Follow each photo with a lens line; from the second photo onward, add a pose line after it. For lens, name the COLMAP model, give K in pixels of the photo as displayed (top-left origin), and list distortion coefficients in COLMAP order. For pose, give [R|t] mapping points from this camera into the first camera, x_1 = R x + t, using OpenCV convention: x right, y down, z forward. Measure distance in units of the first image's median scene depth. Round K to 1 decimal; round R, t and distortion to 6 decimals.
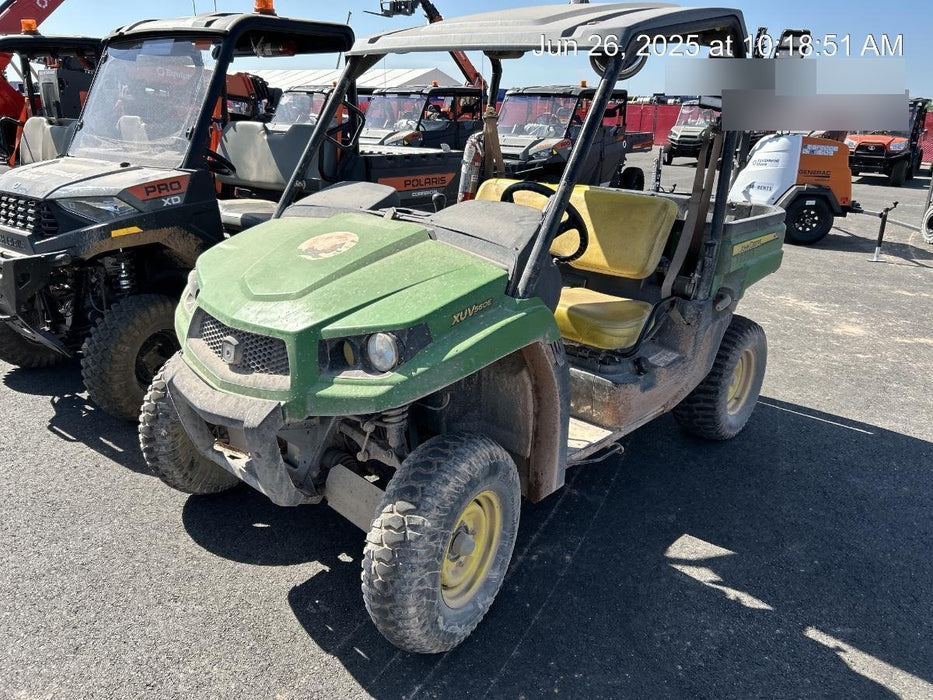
lens RADIAL K [[695.0, 0, 471.8], [0, 695.0, 349.5], [0, 0, 1]] dist [0.101773, -0.056607]
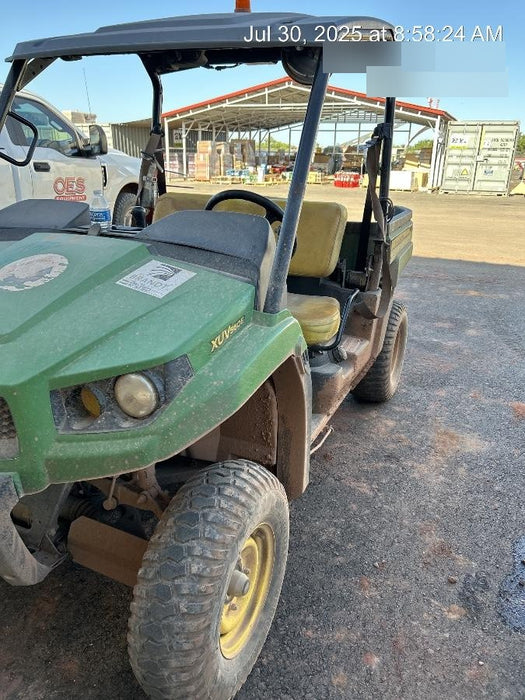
lens RADIAL K [[516.8, 0, 262.5], [0, 516.8, 350.0], [0, 0, 1]] dist [0.037512, -0.003372]
pose [[0.951443, -0.128999, 0.279490, -0.131482], [0.114861, 0.991156, 0.066461, -0.065224], [-0.285591, -0.031132, 0.957846, 0.308885]]
